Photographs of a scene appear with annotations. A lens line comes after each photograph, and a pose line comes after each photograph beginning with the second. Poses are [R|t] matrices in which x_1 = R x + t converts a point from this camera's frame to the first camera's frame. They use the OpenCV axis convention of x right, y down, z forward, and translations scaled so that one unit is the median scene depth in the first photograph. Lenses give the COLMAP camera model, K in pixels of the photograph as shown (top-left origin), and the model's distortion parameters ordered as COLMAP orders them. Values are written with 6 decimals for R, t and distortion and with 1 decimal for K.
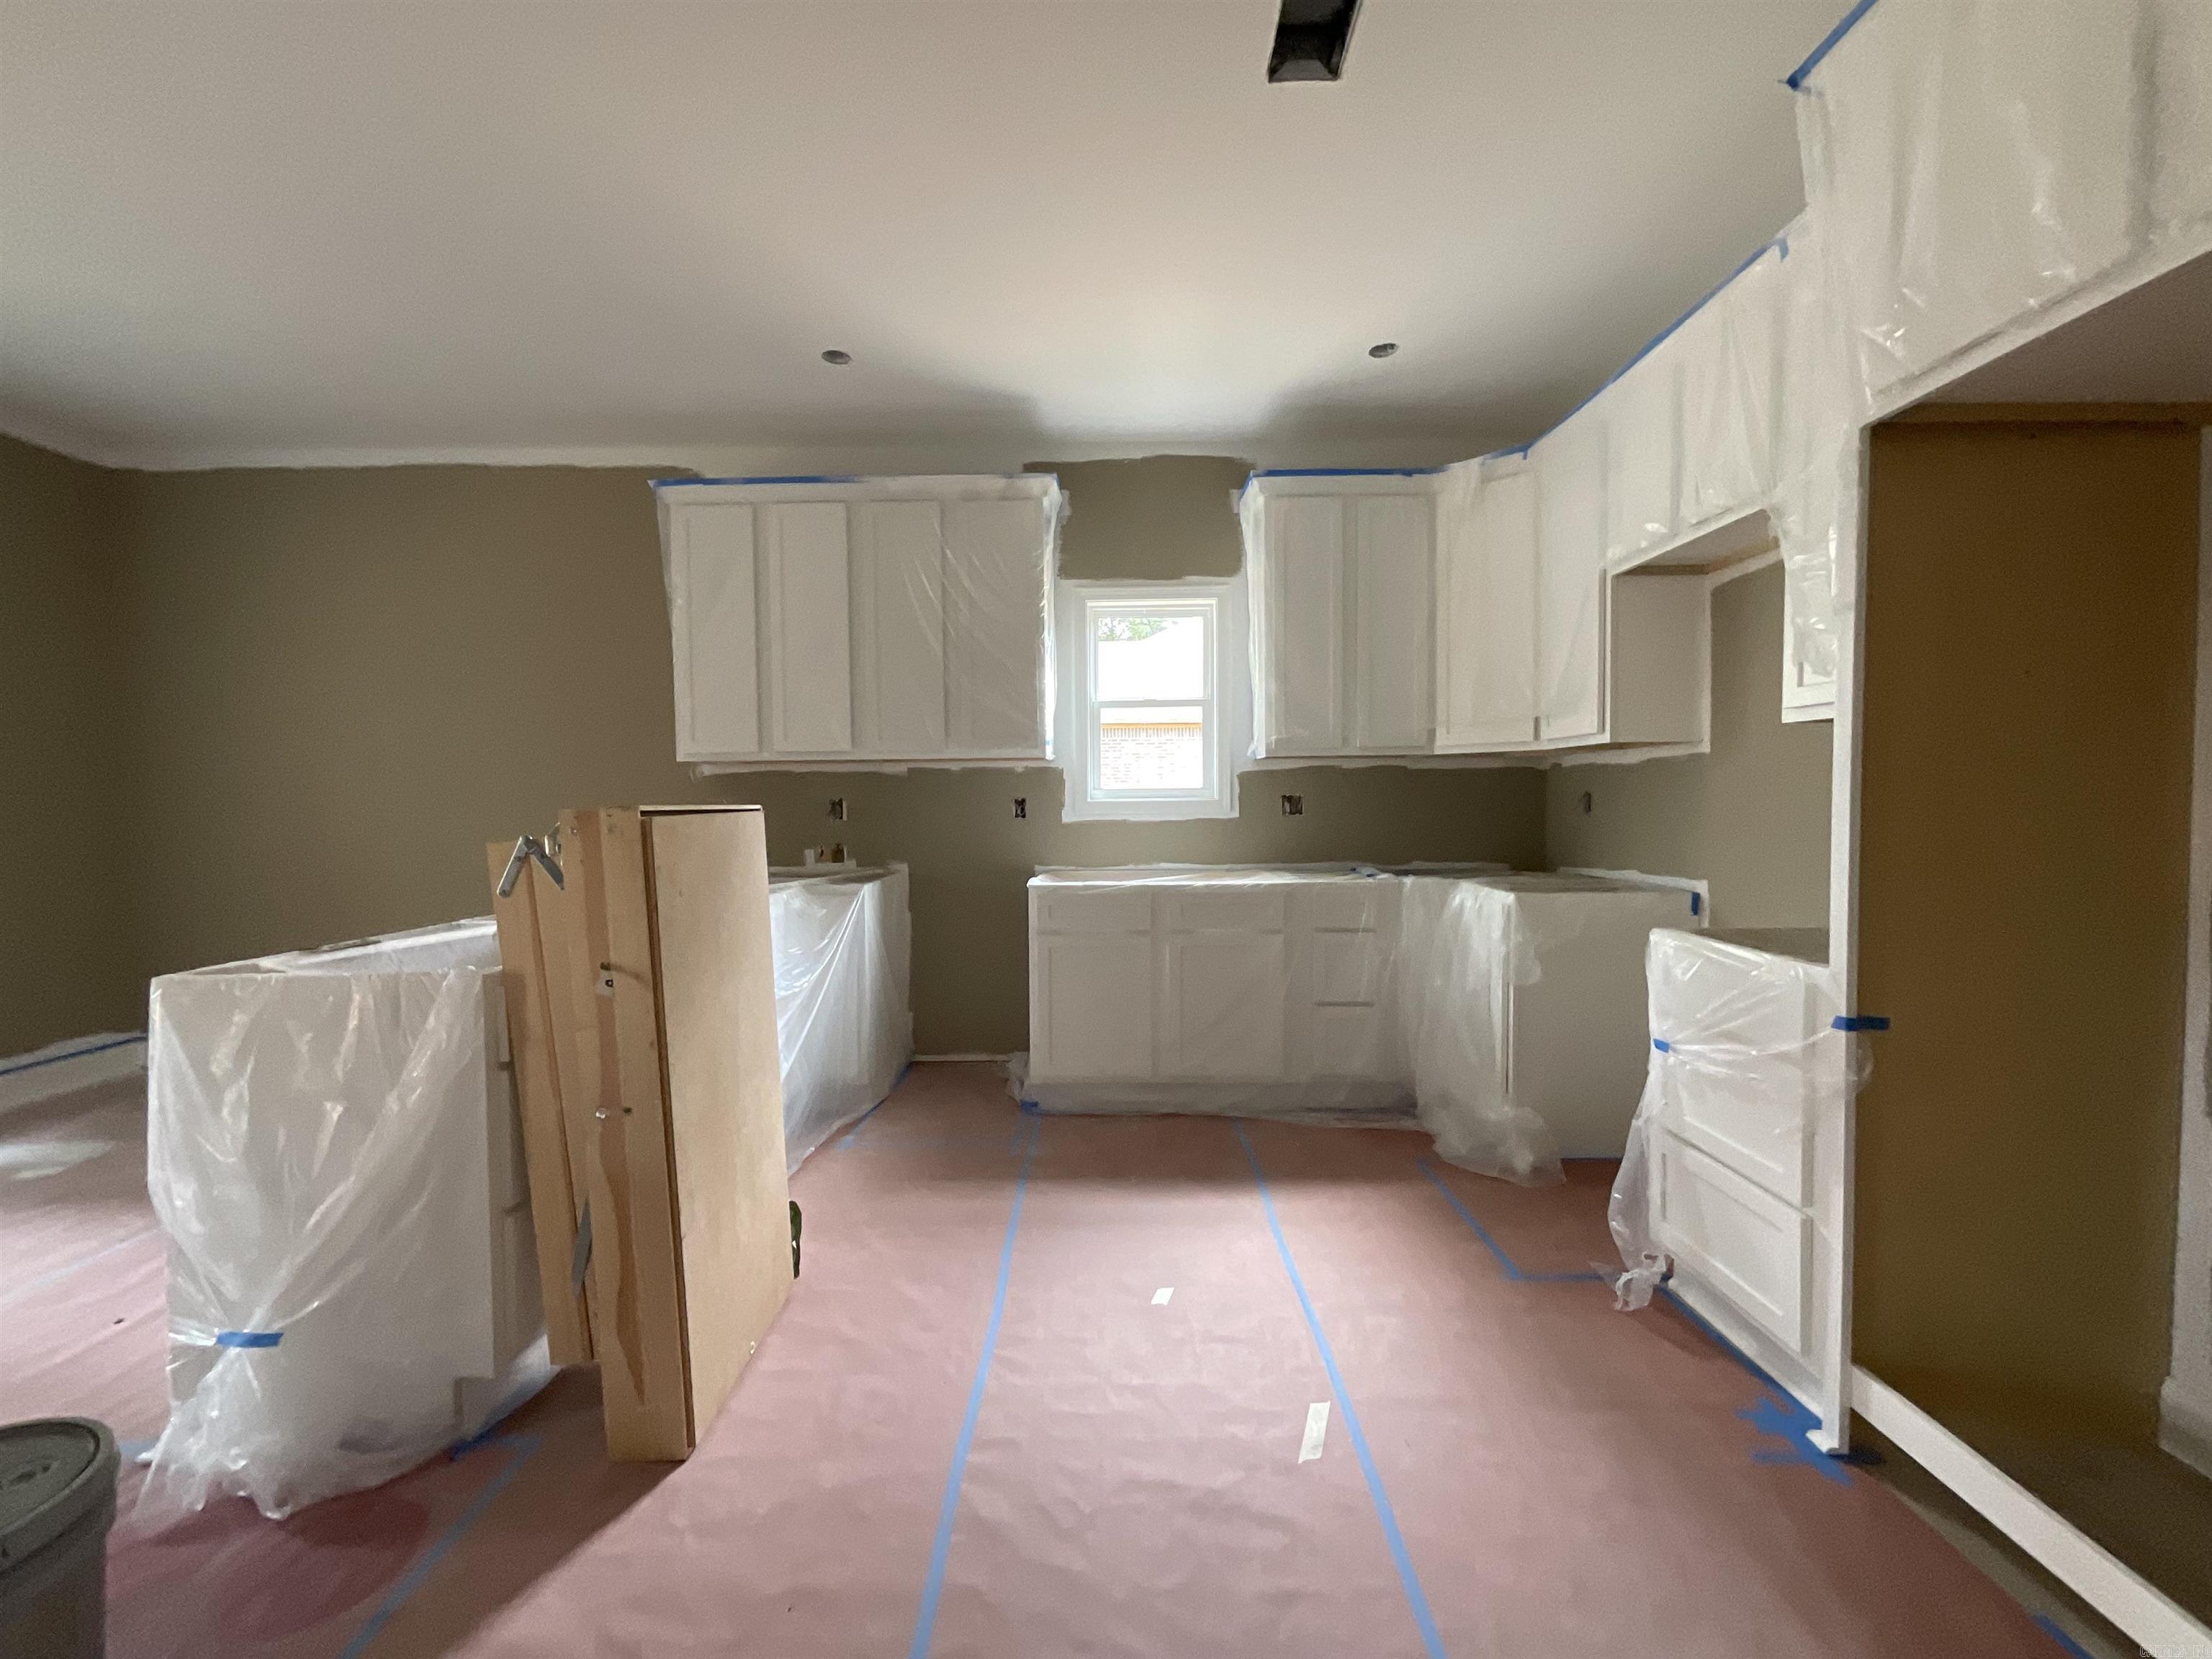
lens RADIAL K [[905.9, 0, 1106.0], [0, 905.9, 829.5], [0, 0, 1]] dist [0.001976, 0.000629]
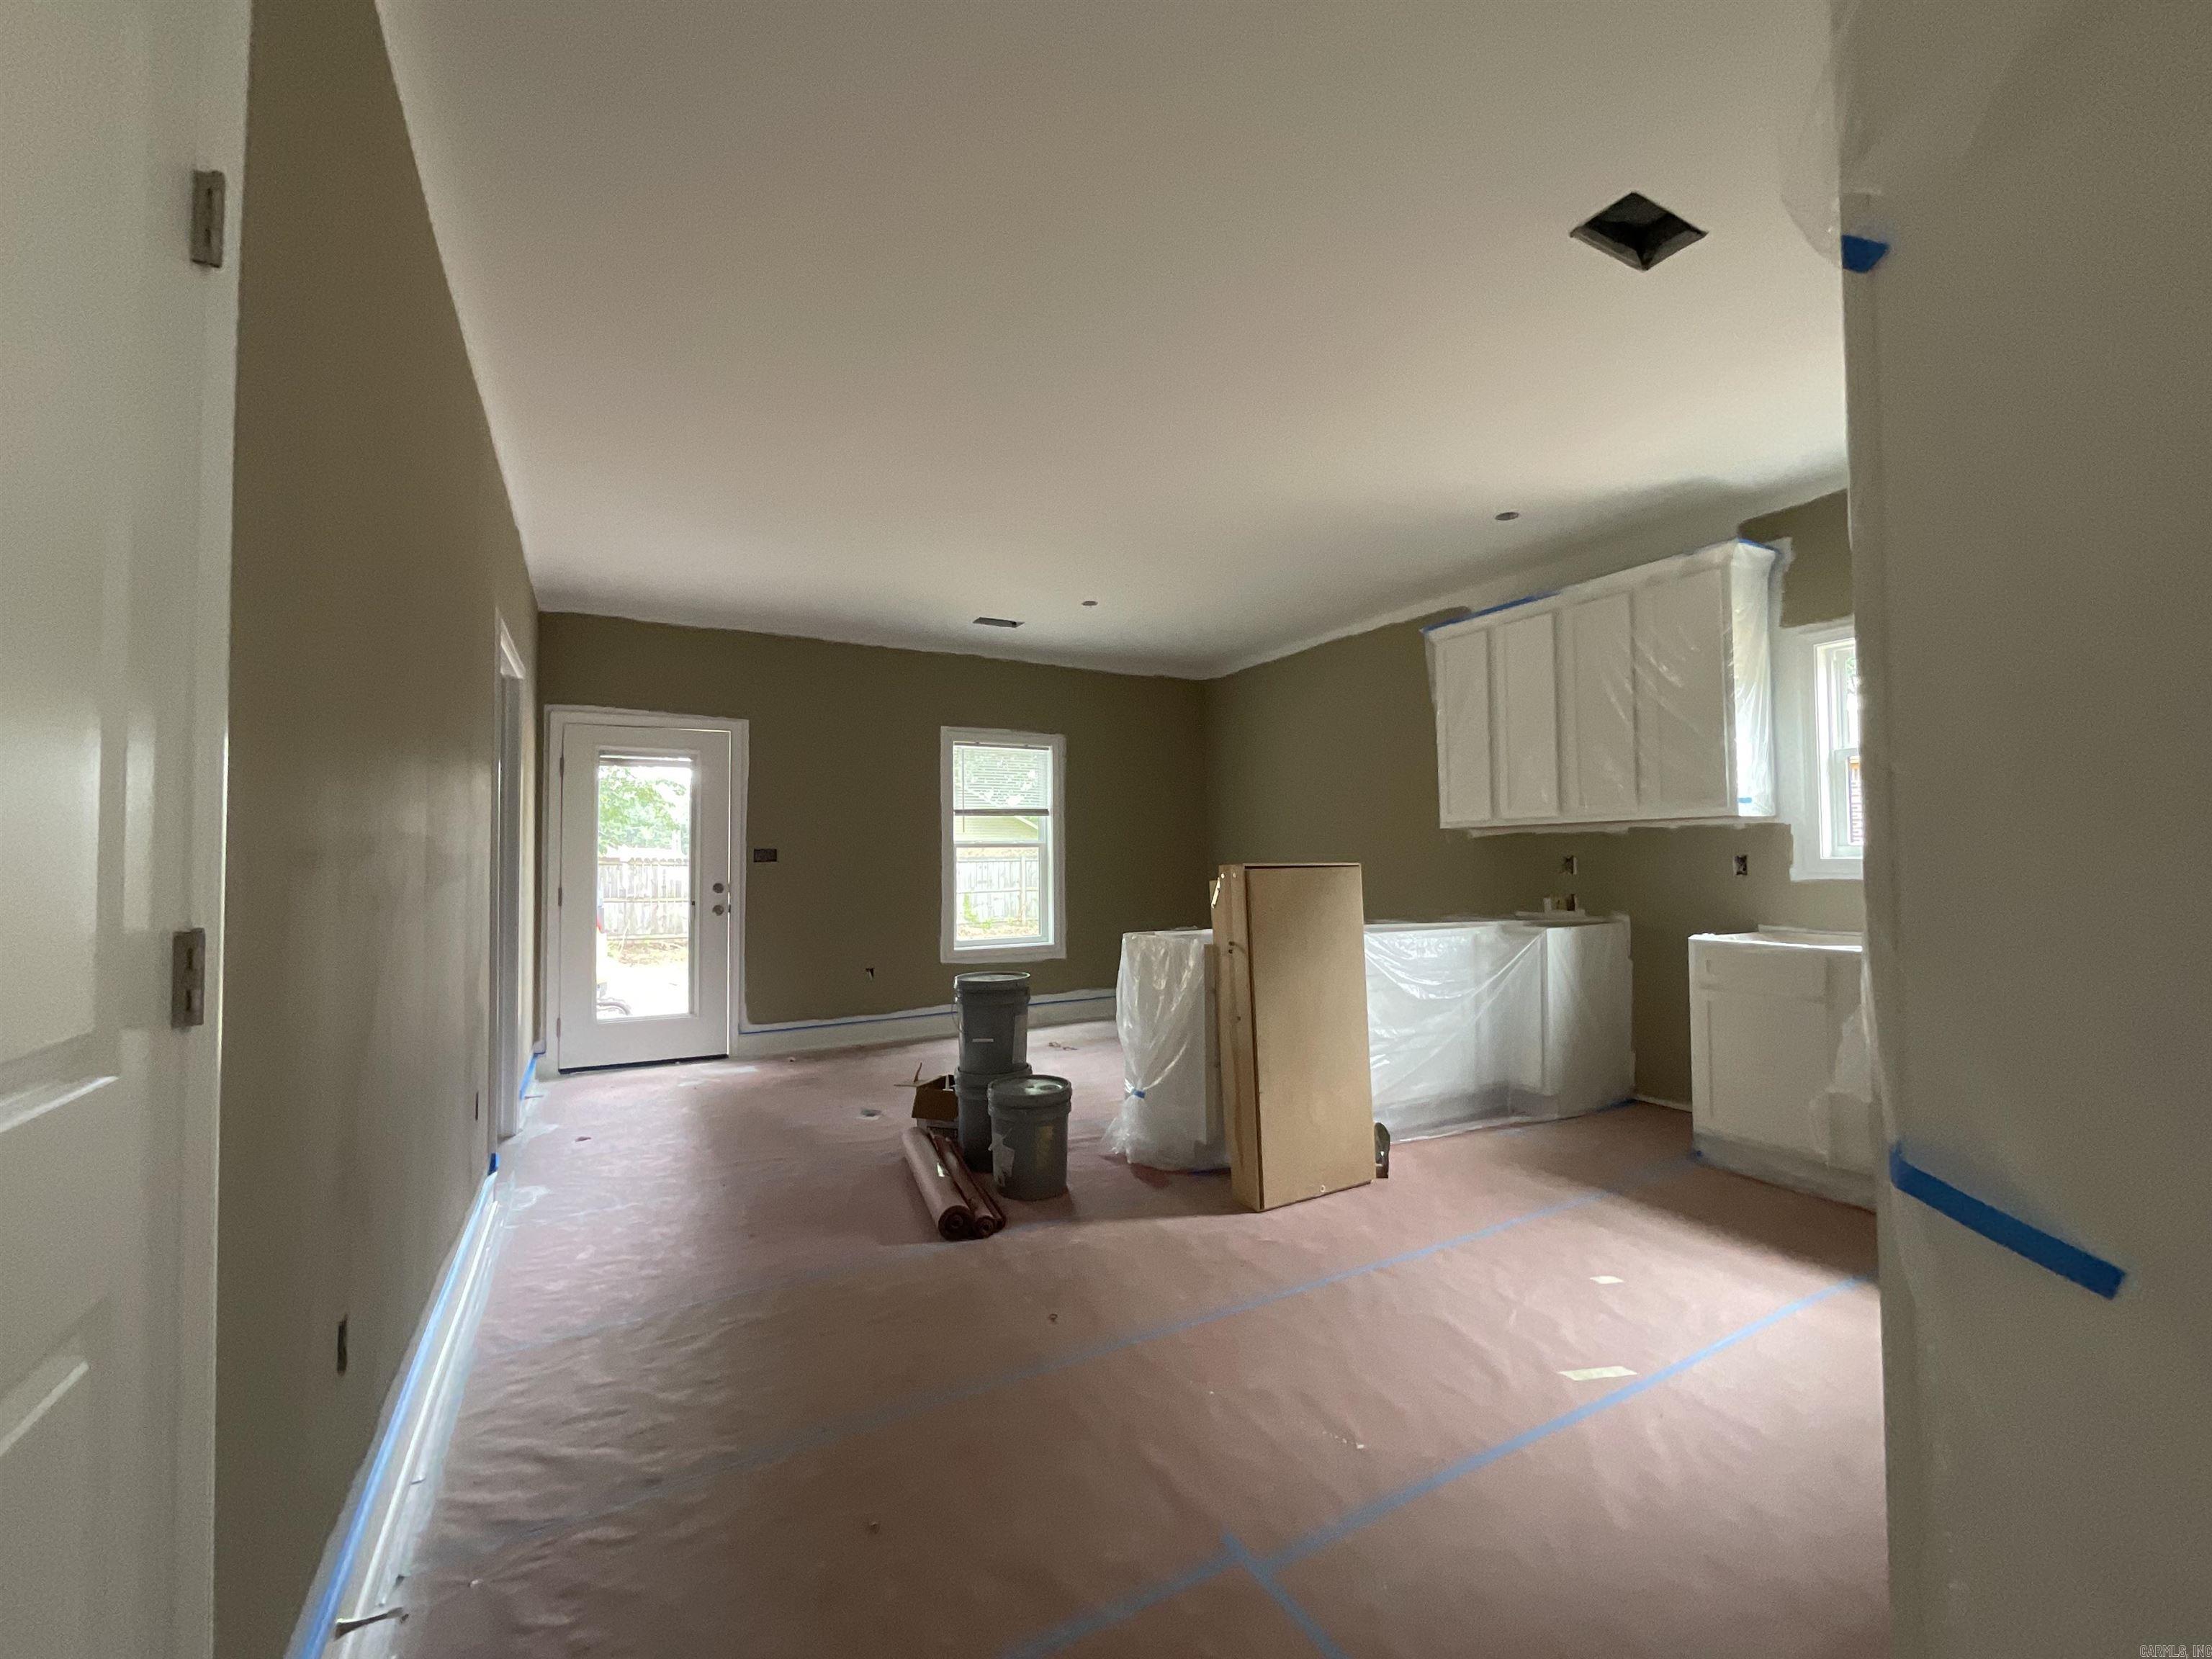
lens RADIAL K [[905.9, 0, 1106.0], [0, 905.9, 829.5], [0, 0, 1]] dist [0.001976, 0.000629]
pose [[0.494990, -0.025341, -0.868529, 0.462634], [-0.024577, 0.998766, -0.043148, -0.003169], [0.868551, 0.042704, 0.493757, -0.104825]]
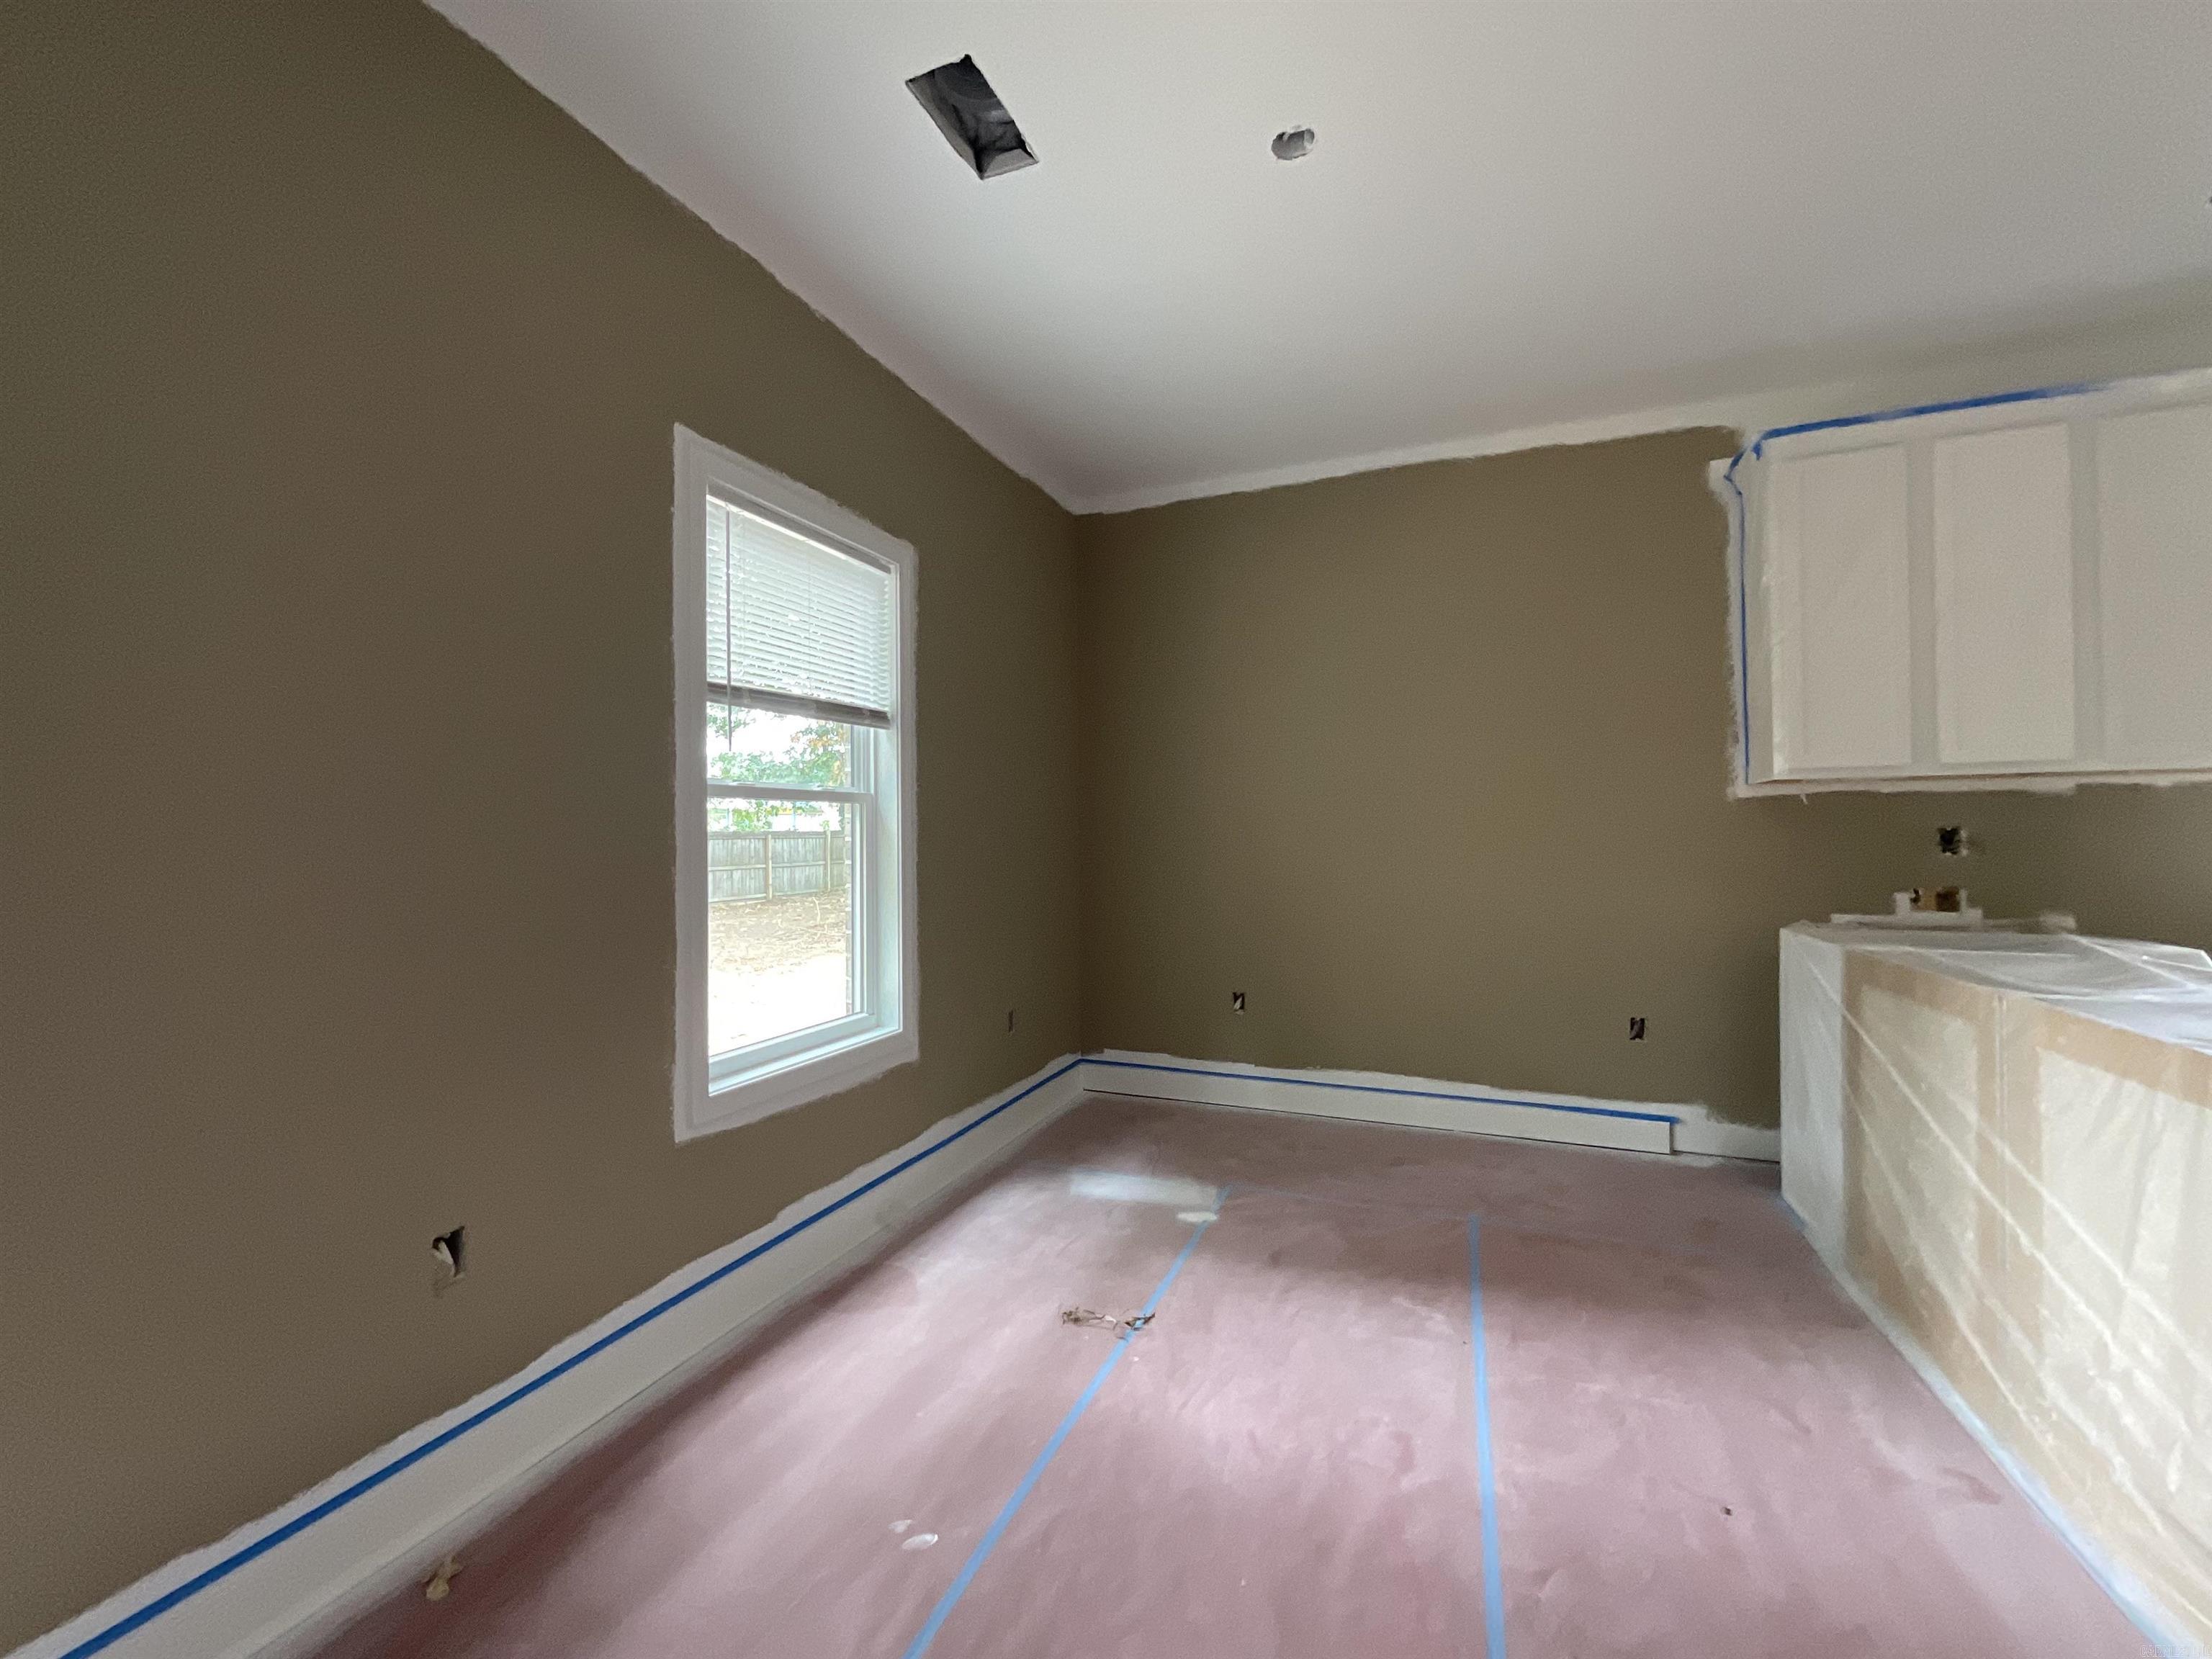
lens RADIAL K [[905.9, 0, 1106.0], [0, 905.9, 829.5], [0, 0, 1]] dist [0.001976, 0.000629]
pose [[0.934279, -0.000719, -0.356541, -0.748068], [-0.012305, 0.999337, -0.034261, 0.003130], [0.356330, 0.036396, 0.933651, 0.047106]]
